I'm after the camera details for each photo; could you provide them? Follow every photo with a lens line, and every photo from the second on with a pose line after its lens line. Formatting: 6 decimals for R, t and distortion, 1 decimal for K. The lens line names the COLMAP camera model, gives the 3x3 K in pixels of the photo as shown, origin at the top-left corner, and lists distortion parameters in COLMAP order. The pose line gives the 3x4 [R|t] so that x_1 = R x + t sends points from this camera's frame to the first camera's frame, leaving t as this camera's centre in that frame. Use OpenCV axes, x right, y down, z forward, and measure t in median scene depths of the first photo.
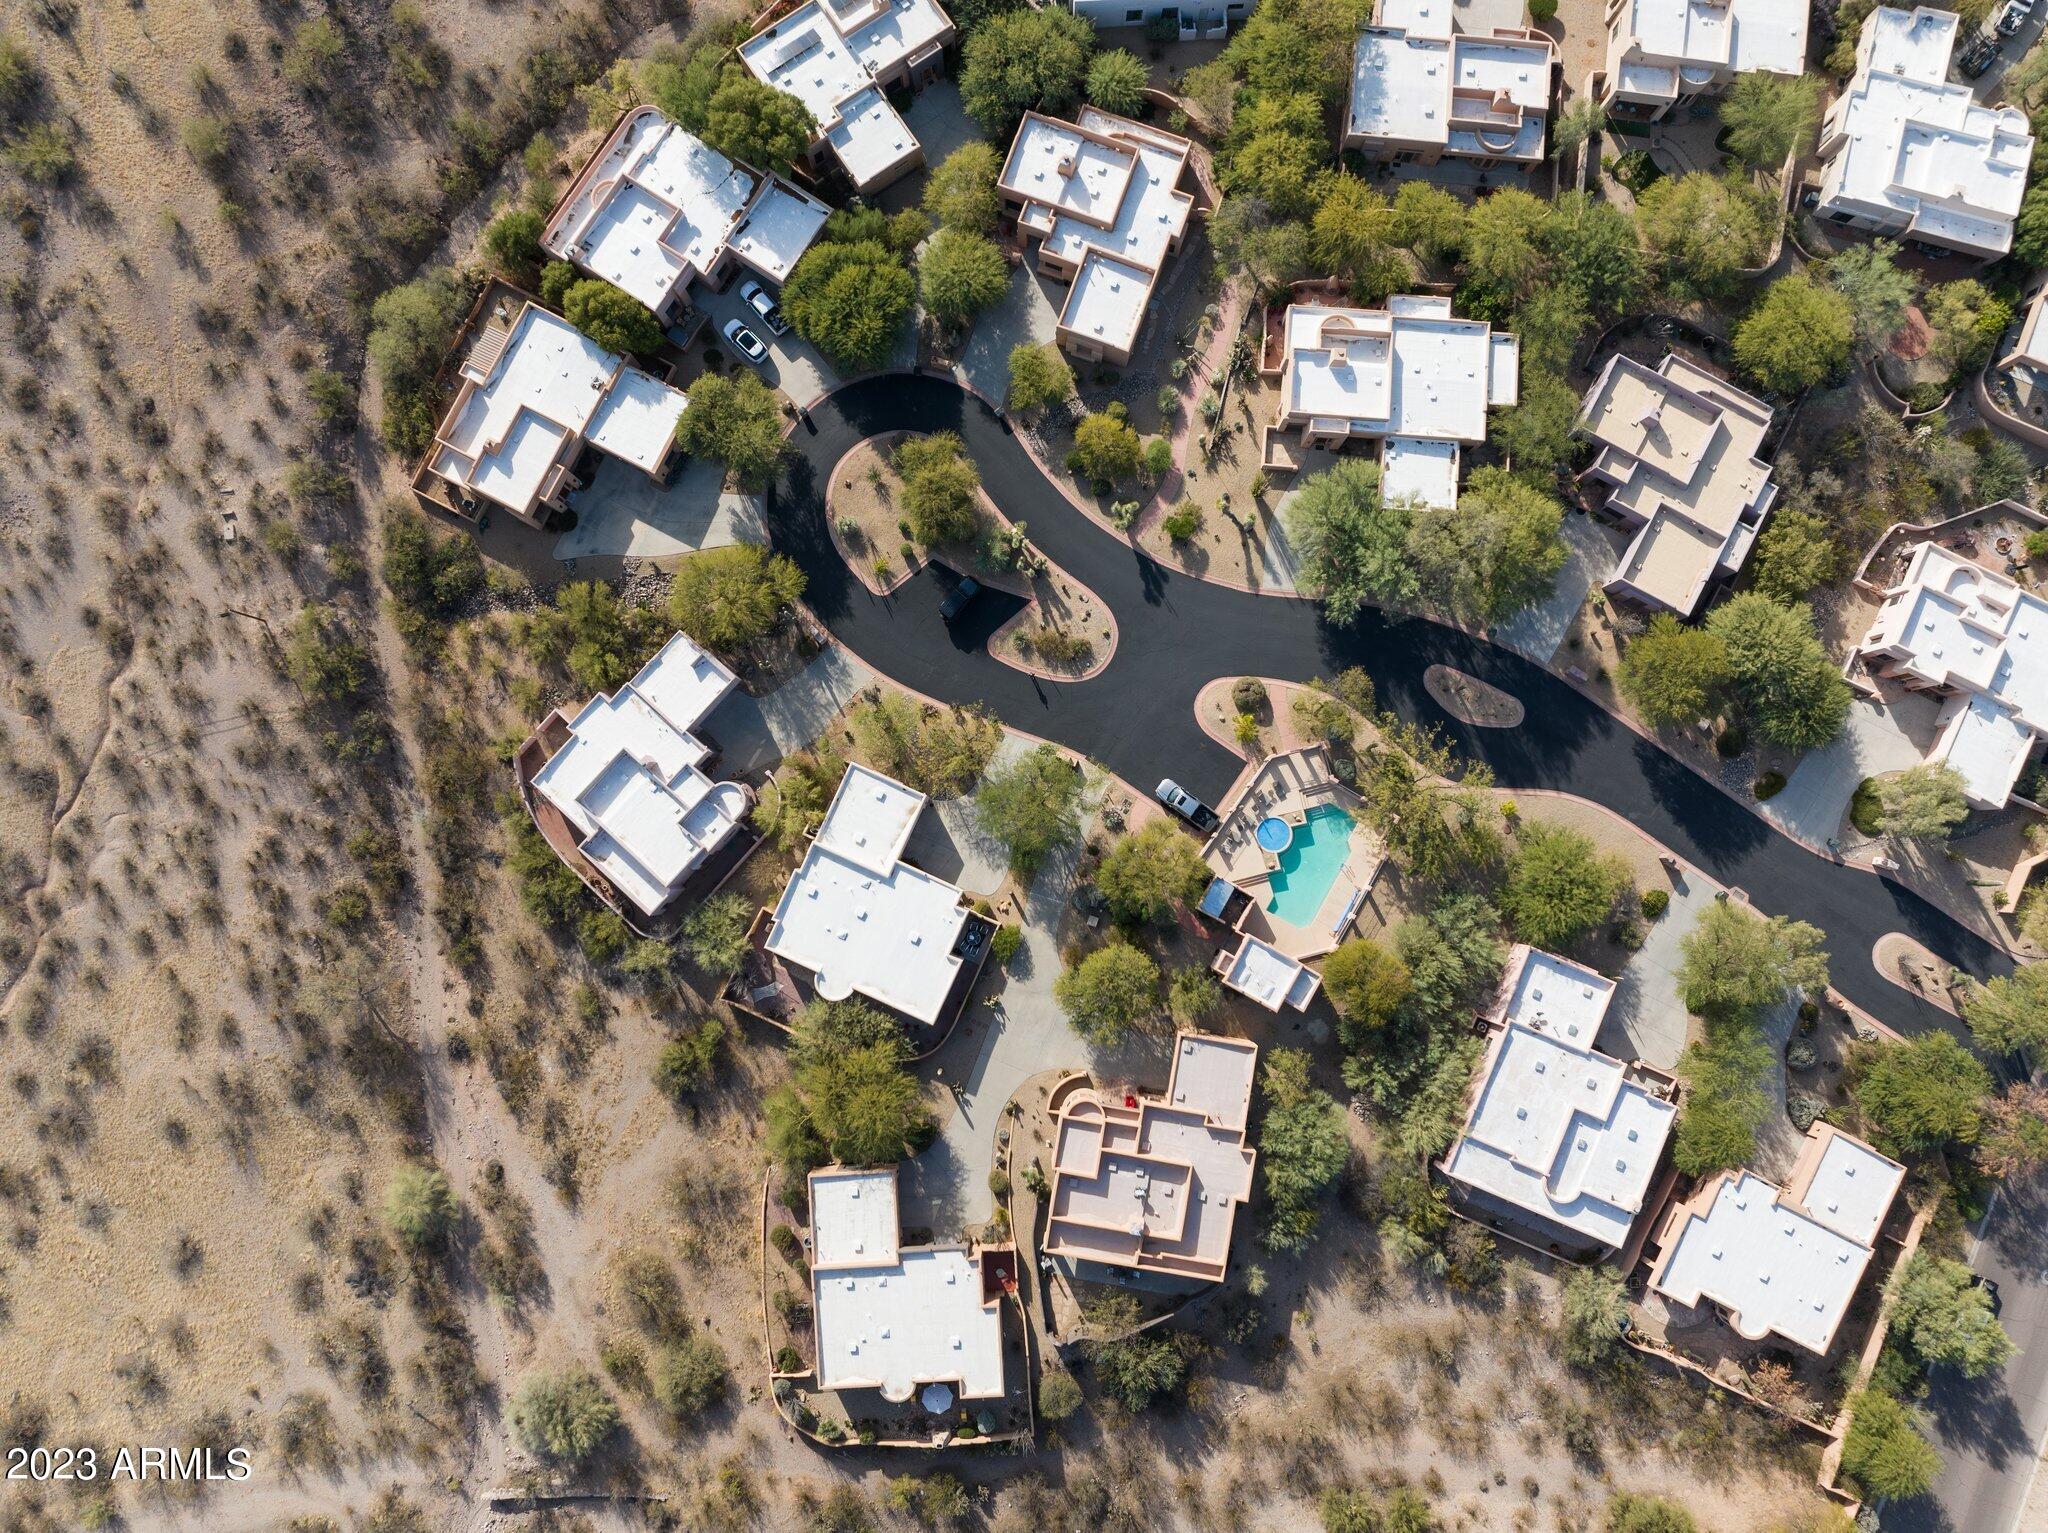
lens RADIAL K [[1432.4, 0, 1025.3], [0, 1432.4, 775.9], [0, 0, 1]] dist [-0.012225, -0.004719]
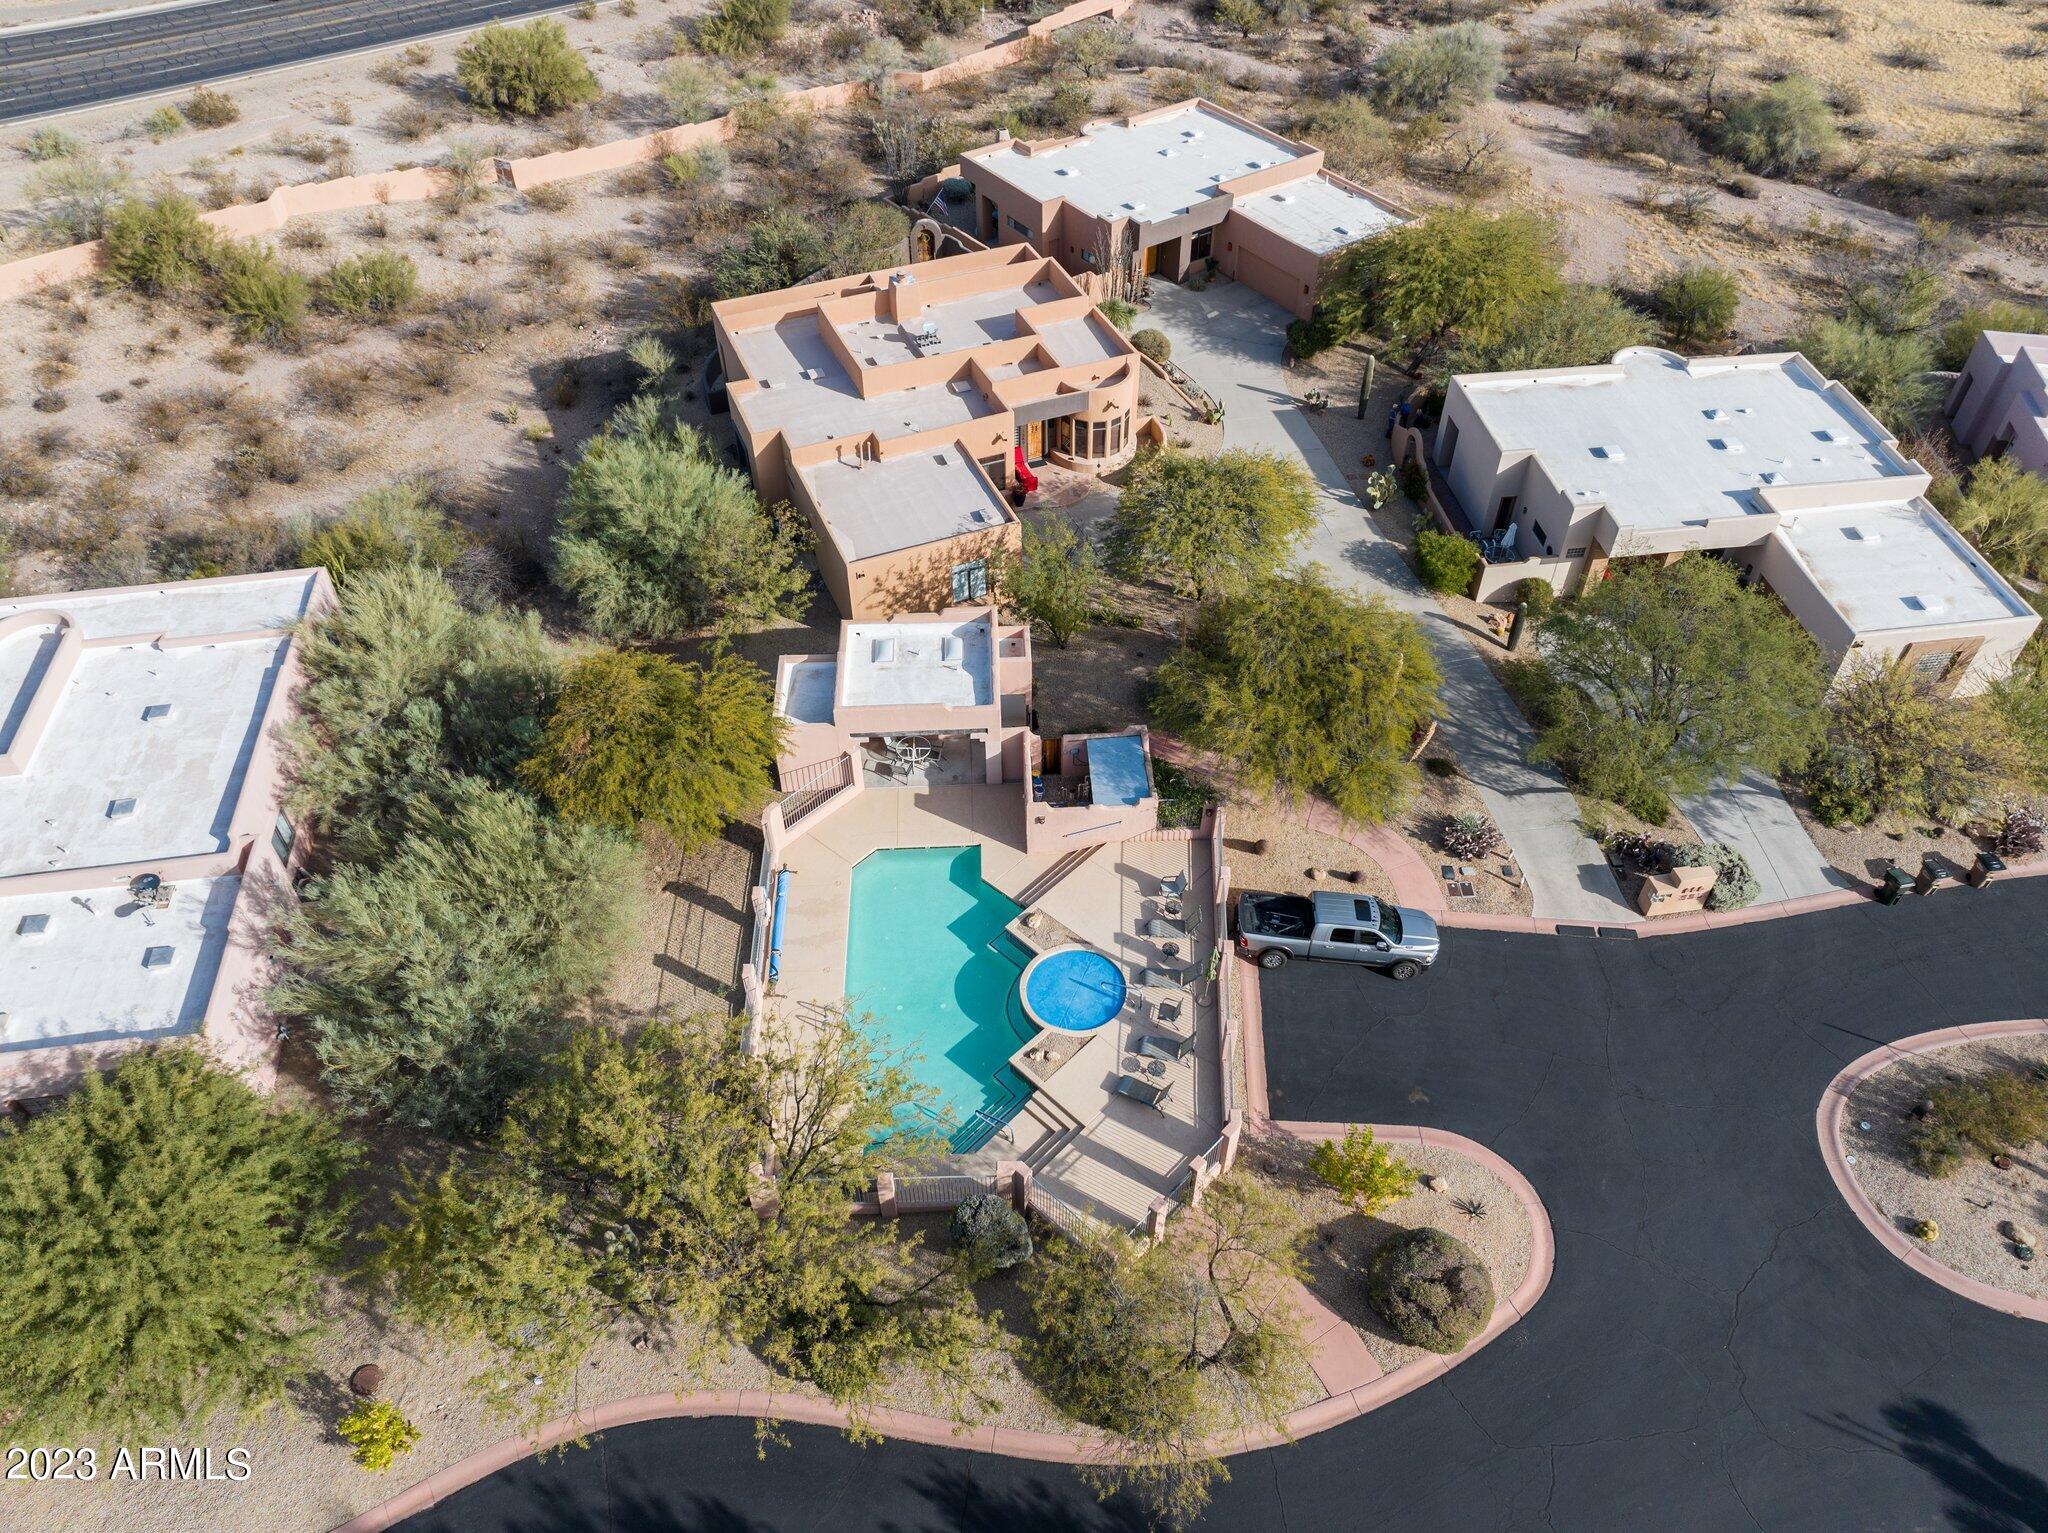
lens RADIAL K [[1436.1, 0, 1029.9], [0, 1436.1, 759.2], [0, 0, 1]] dist [-0.026039, 0.008217]
pose [[-0.848361, 0.373756, -0.374954, 0.291244], [-0.528434, -0.554634, 0.642759, -0.139880], [0.032273, 0.743430, 0.668035, 0.747781]]
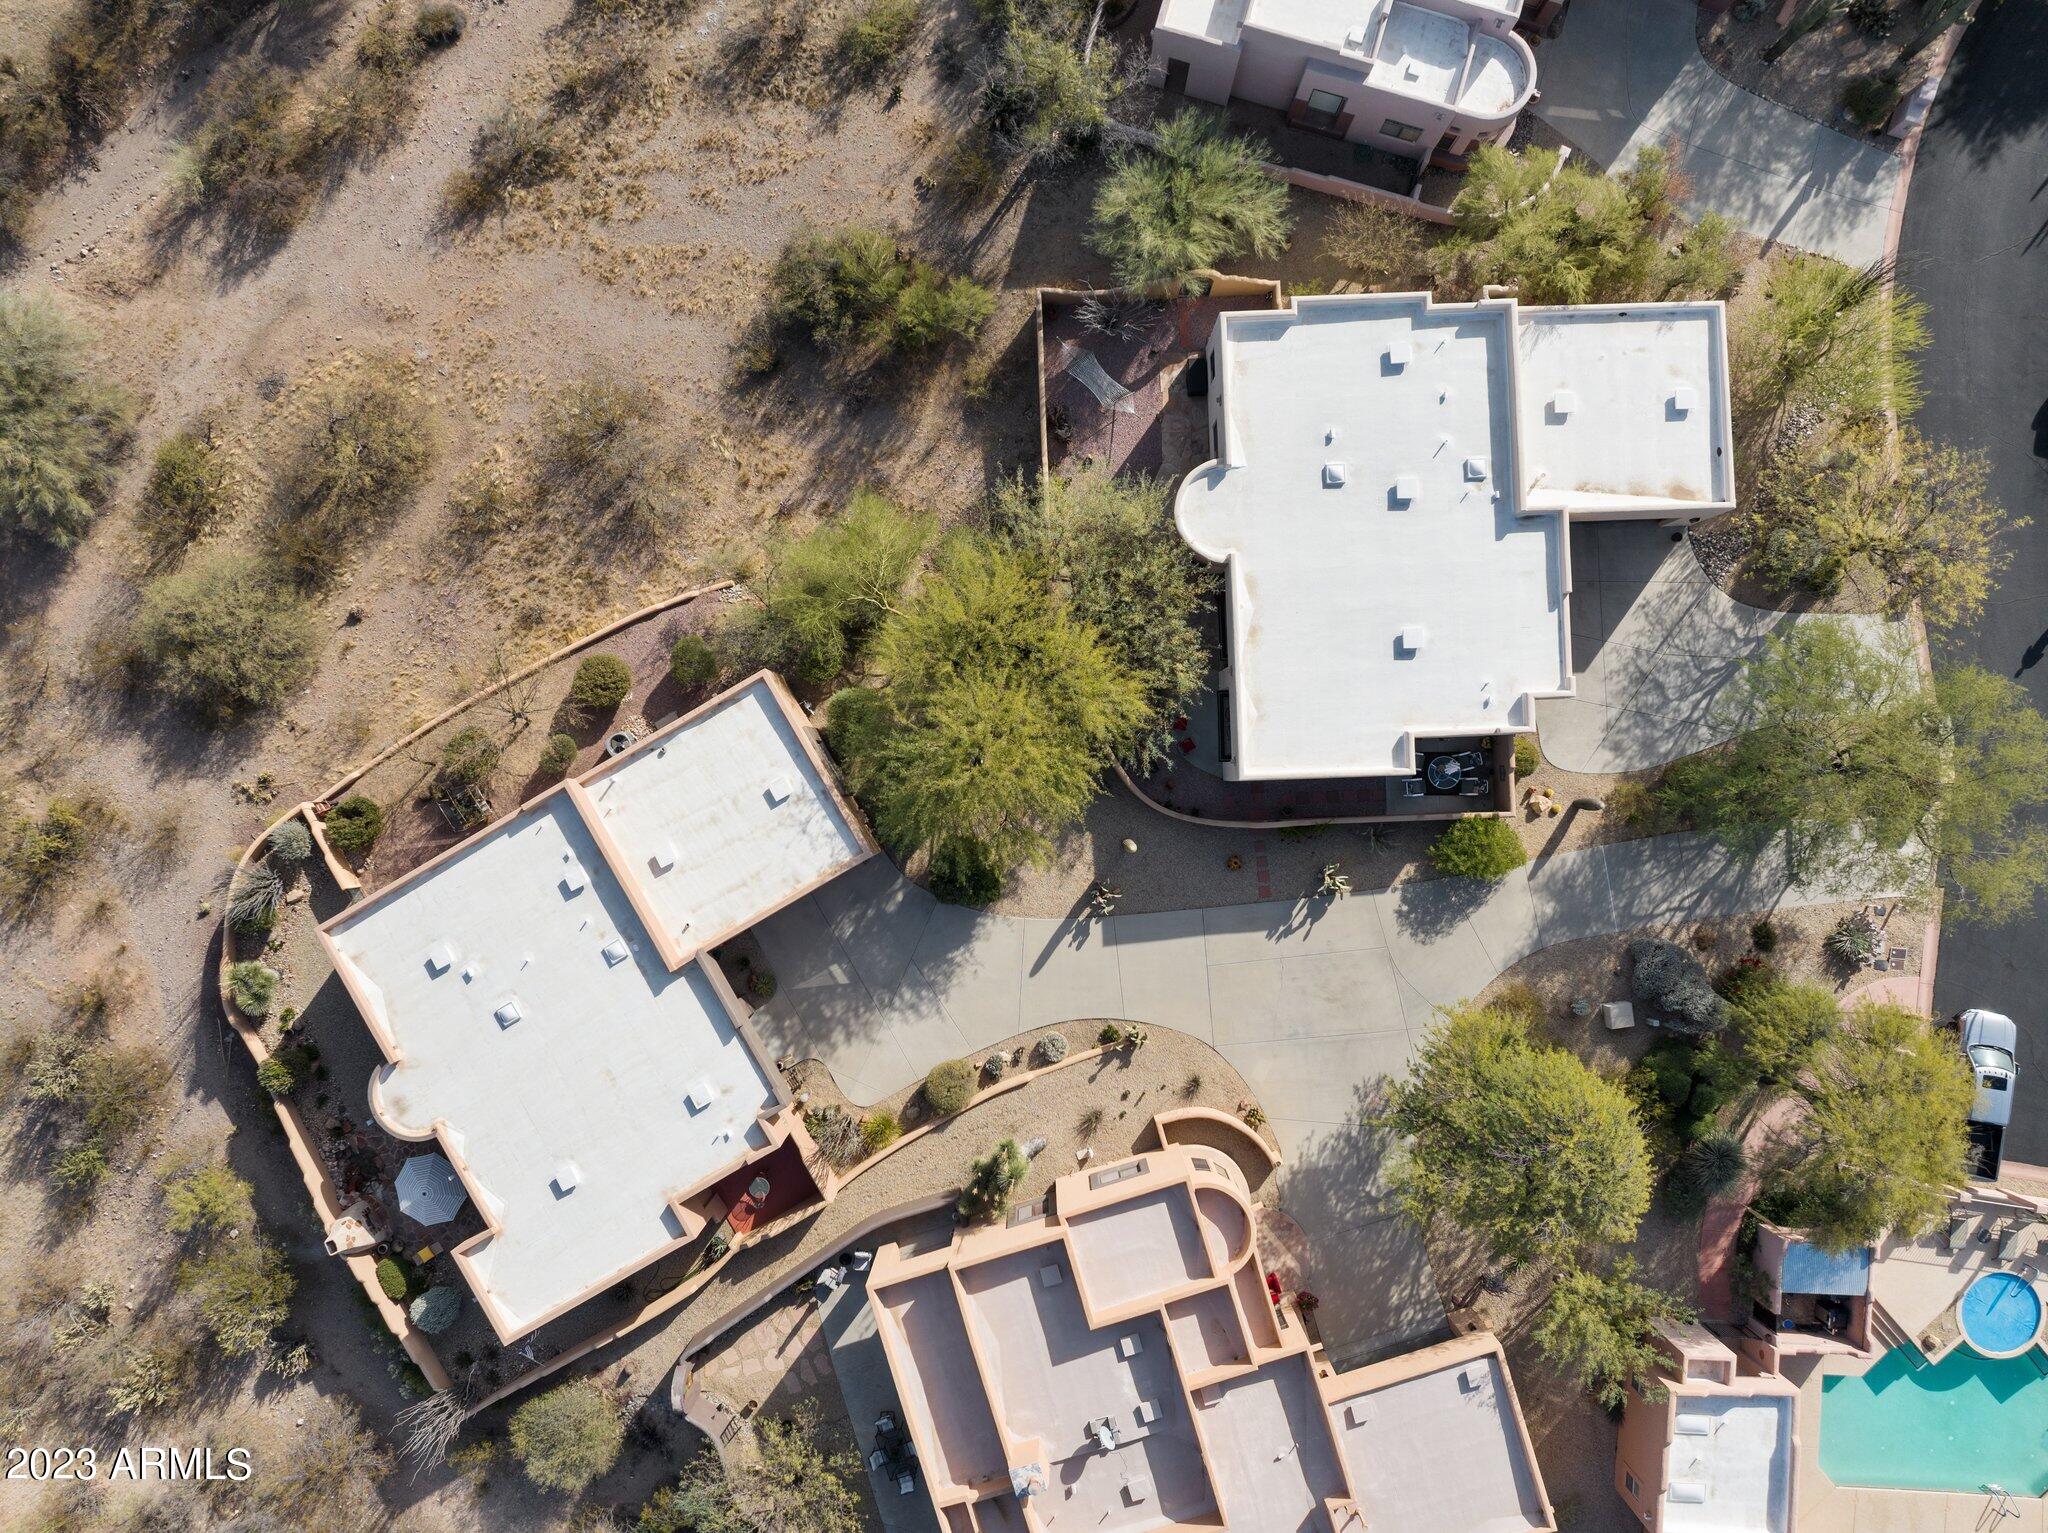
lens RADIAL K [[1442.5, 0, 1030.1], [0, 1442.5, 749.7], [0, 0, 1]] dist [-0.023525, 0.005303]
pose [[0.448481, 0.893745, -0.009191, -0.092598], [-0.891884, 0.448171, 0.060703, 0.194297], [0.058372, -0.019027, 0.998114, 0.587284]]
